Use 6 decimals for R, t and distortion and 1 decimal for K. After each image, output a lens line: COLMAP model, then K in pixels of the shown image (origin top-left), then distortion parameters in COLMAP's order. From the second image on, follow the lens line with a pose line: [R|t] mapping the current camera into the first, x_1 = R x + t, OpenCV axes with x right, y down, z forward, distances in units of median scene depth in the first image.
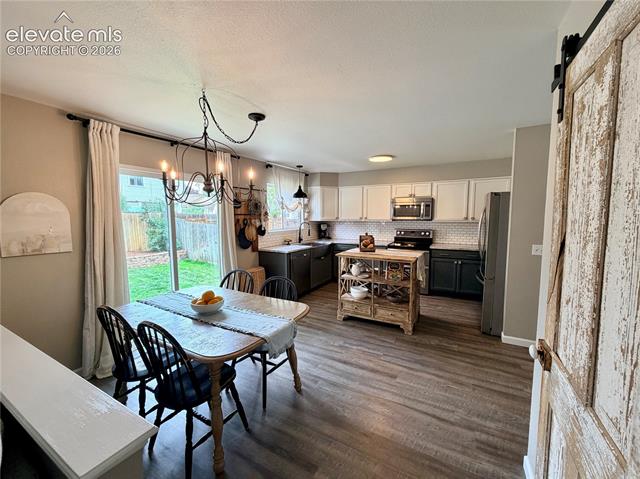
lens RADIAL K [[264.3, 0, 317.0], [0, 264.3, 235.3], [0, 0, 1]] dist [-0.001697, -0.000604]
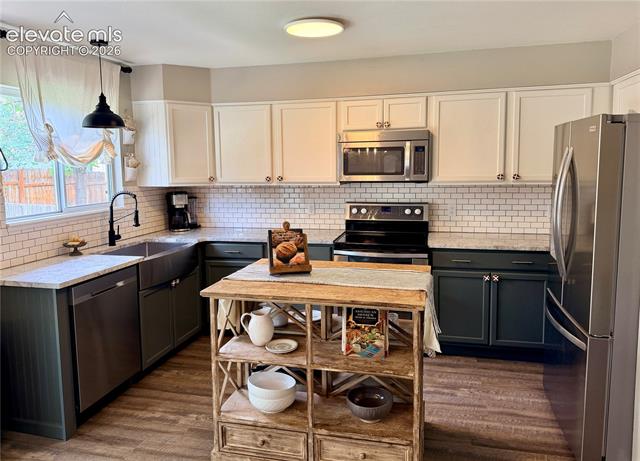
lens RADIAL K [[472.4, 0, 321.2], [0, 472.4, 211.2], [0, 0, 1]] dist [0.042028, -0.040439]
pose [[0.961673, -0.037050, 0.271684, 0.047159], [0.031296, 0.999185, 0.025482, -0.035092], [-0.272407, -0.016003, 0.962049, 0.297250]]
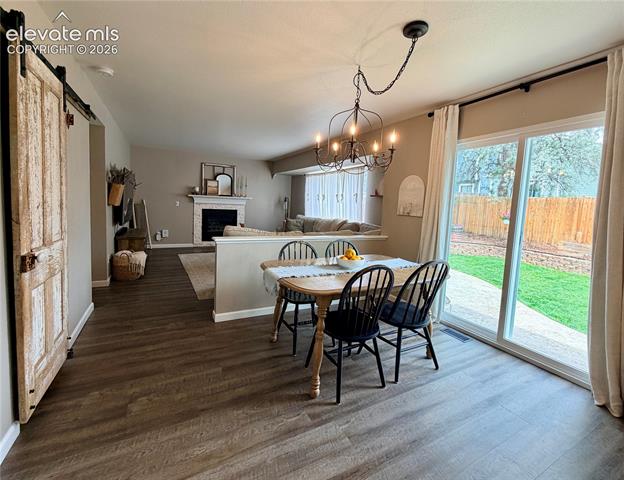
lens RADIAL K [[276.0, 0, 314.2], [0, 276.0, 226.7], [0, 0, 1]] dist [-0.000102, -0.000128]
pose [[-0.538526, 0.058877, -0.840549, 0.297135], [-0.103473, 0.985385, 0.135316, -0.011570], [0.836231, 0.159846, -0.524563, 0.686958]]
